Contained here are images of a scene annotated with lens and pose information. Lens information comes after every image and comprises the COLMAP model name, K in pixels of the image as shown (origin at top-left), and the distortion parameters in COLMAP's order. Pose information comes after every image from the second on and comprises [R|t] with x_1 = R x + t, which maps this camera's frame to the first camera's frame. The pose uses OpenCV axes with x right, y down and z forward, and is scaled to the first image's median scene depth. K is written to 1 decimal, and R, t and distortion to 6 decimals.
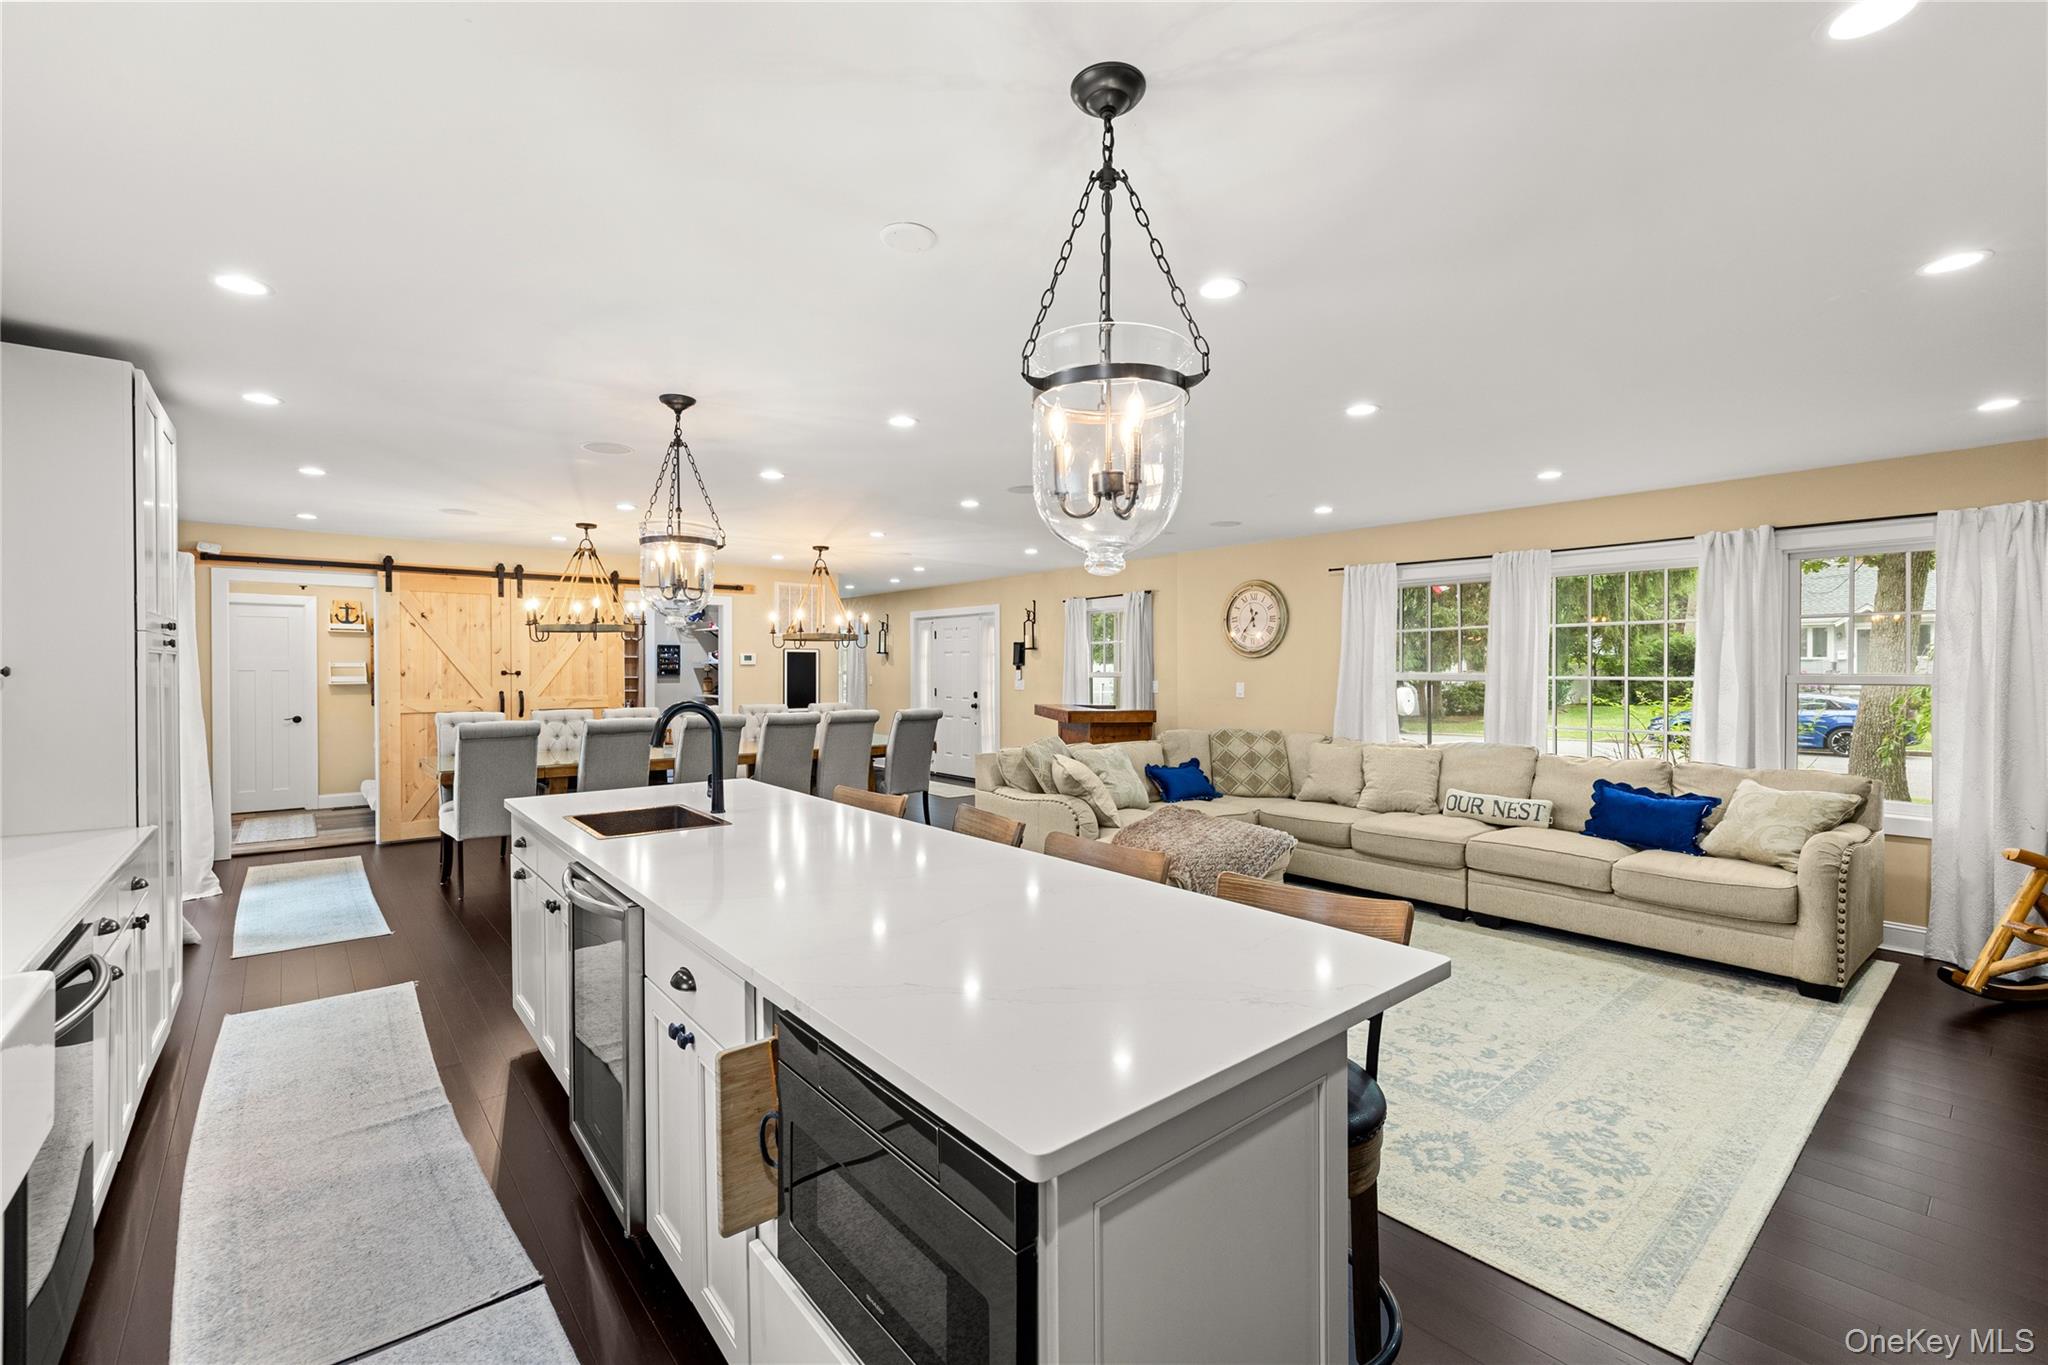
lens RADIAL K [[884.9, 0, 1018.3], [0, 884.9, 668.6], [0, 0, 1]] dist [-0.002632, 0.001112]
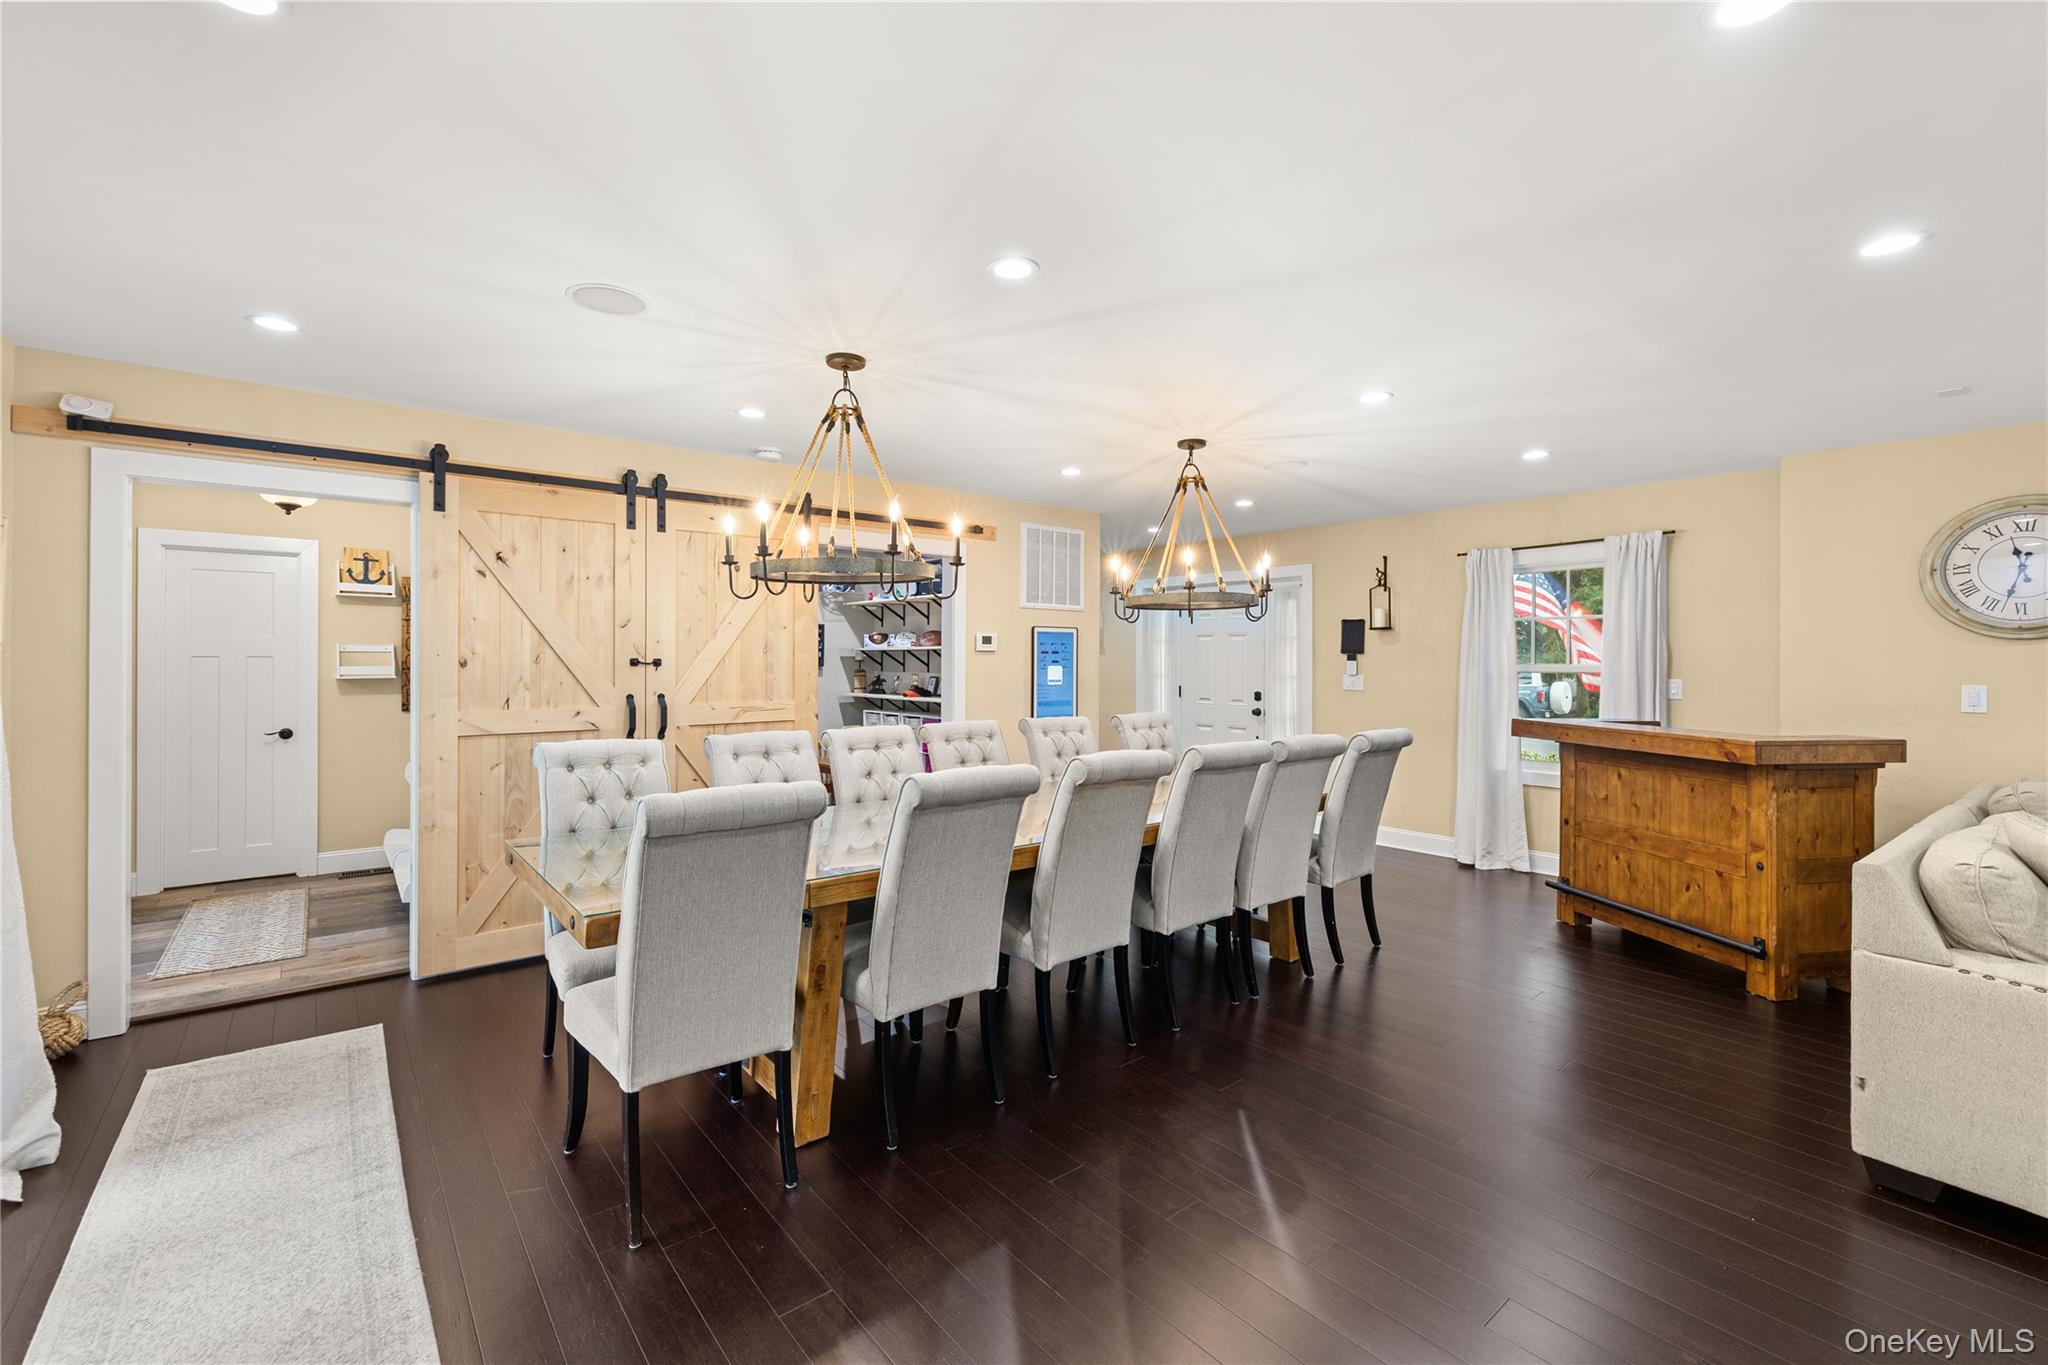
lens RADIAL K [[884.9, 0, 1020.8], [0, 884.9, 650.1], [0, 0, 1]] dist [-0.002632, 0.001112]
pose [[0.999863, 0.003627, -0.016145, -0.384032], [-0.003806, 0.999932, -0.011039, 0.003023], [0.016104, 0.011099, 0.999809, 0.515004]]
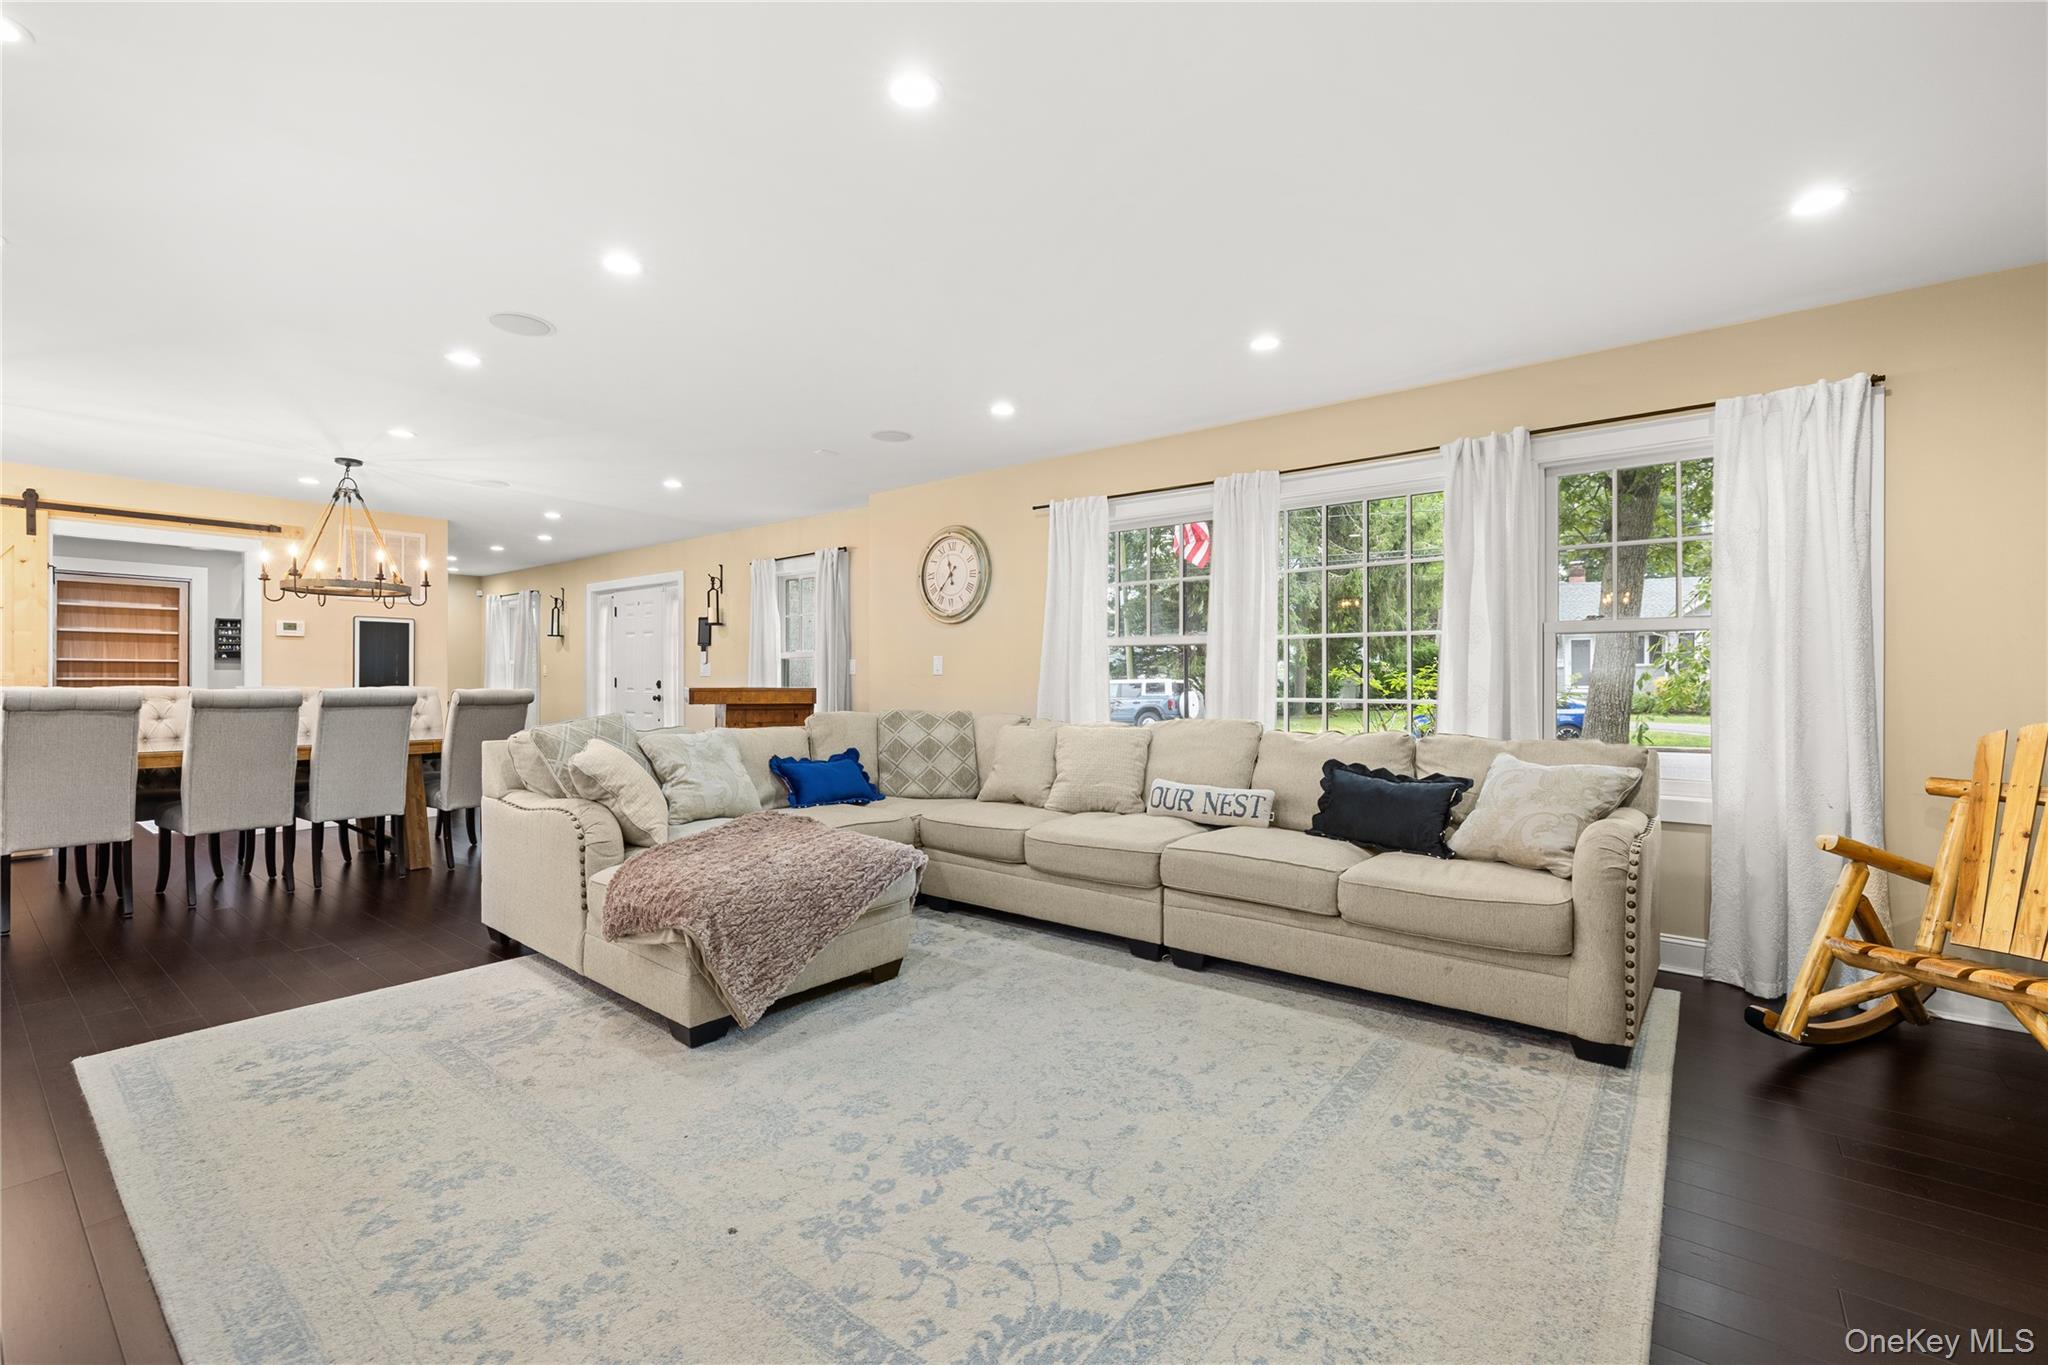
lens RADIAL K [[884.9, 0, 1020.1], [0, 884.9, 670.0], [0, 0, 1]] dist [-0.002632, 0.001112]
pose [[0.978707, 0.004284, 0.205216, 0.186222], [-0.001716, 0.999918, -0.012686, 0.044772], [-0.205254, 0.012064, 0.978634, 0.241304]]
